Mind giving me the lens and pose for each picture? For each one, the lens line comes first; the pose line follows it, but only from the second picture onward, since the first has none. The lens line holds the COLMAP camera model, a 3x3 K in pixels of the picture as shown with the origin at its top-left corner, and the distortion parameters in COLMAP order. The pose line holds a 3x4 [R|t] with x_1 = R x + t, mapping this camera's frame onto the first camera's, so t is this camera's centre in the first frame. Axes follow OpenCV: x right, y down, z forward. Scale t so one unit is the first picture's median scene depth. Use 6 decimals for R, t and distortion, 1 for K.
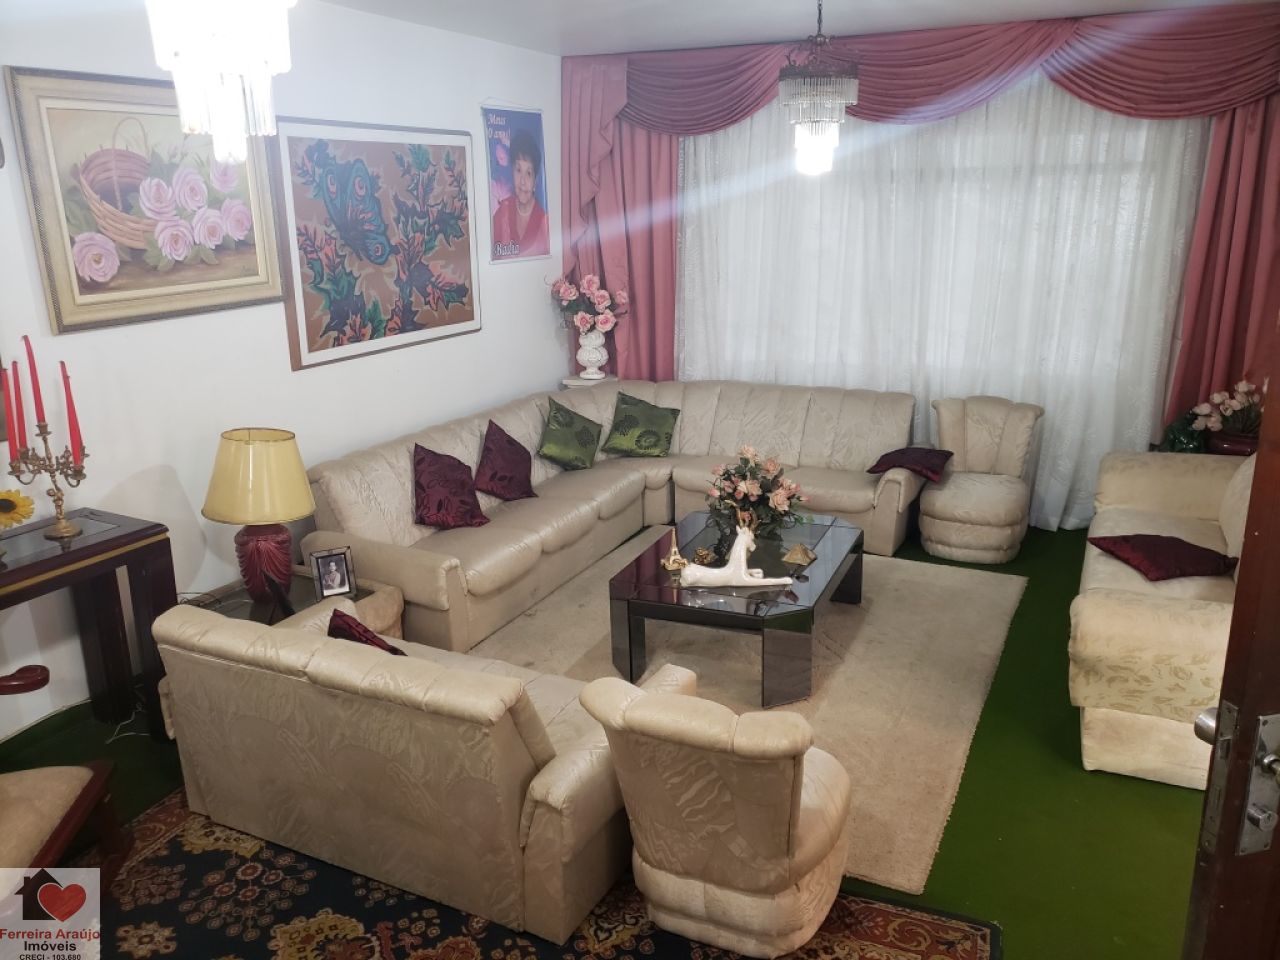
lens RADIAL K [[1002.7, 0, 640.6], [0, 1002.7, 479.5], [0, 0, 1]] dist [0.013316, 0.005704]
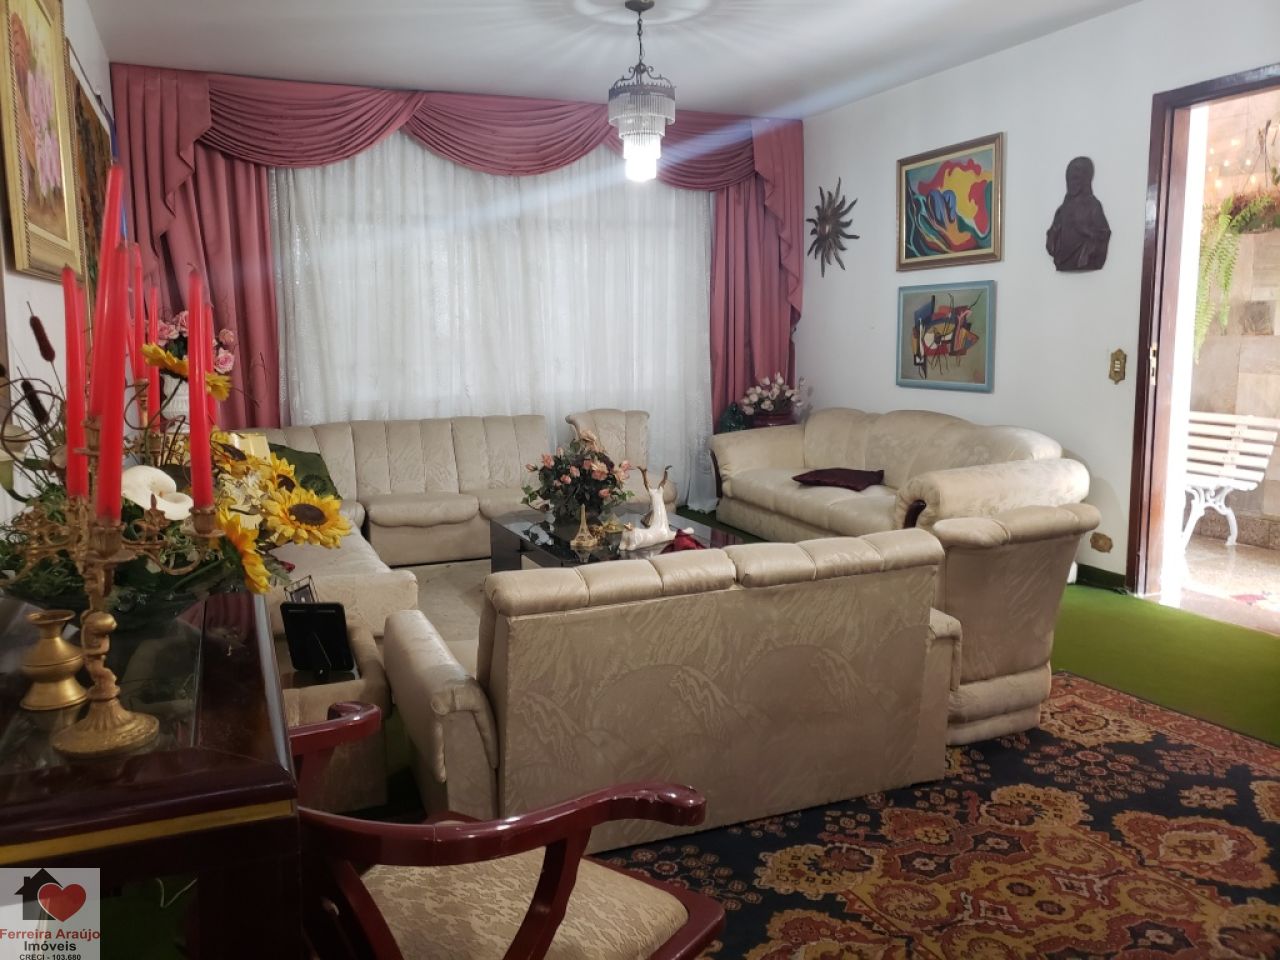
lens RADIAL K [[1002.7, 0, 638.8], [0, 1002.7, 453.6], [0, 0, 1]] dist [0.013316, 0.005704]
pose [[0.670033, -0.089707, 0.736891, -0.734003], [0.206290, 0.976073, -0.068750, 0.086333], [-0.713092, 0.198078, 0.672507, 0.296080]]
